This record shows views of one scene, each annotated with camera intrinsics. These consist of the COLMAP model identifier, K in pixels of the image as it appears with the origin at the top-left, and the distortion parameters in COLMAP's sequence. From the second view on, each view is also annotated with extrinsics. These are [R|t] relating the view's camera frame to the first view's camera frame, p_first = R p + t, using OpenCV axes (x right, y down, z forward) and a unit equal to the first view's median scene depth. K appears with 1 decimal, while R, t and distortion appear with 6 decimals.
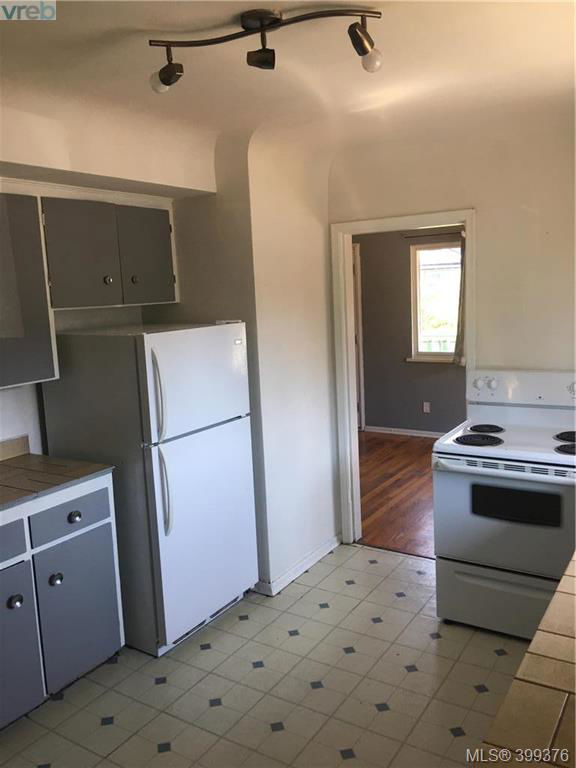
lens RADIAL K [[644.9, 0, 288.0], [0, 644.9, 384.0], [0, 0, 1]] dist [0.088132, -0.136161]
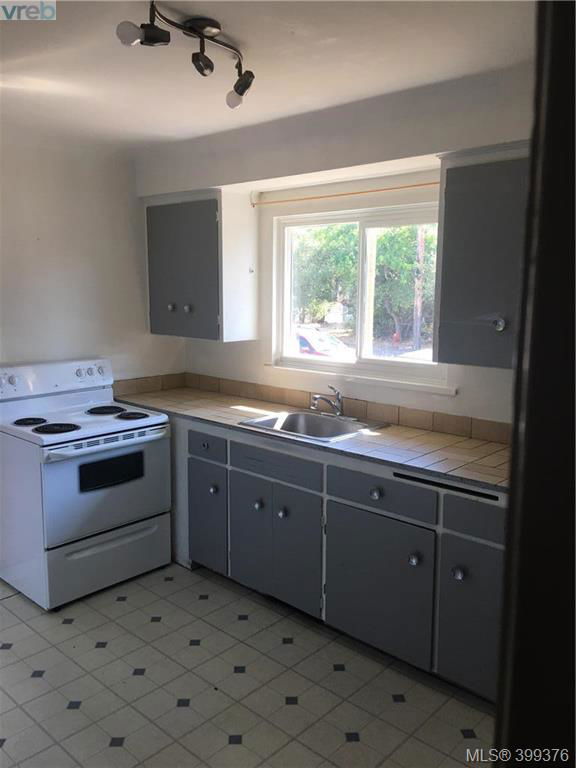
lens RADIAL K [[644.9, 0, 288.0], [0, 644.9, 384.0], [0, 0, 1]] dist [0.088132, -0.136161]
pose [[0.170255, -0.105272, 0.979761, -0.714054], [0.128043, 0.988211, 0.083930, -0.027237], [-0.977046, 0.111162, 0.181727, 0.451012]]
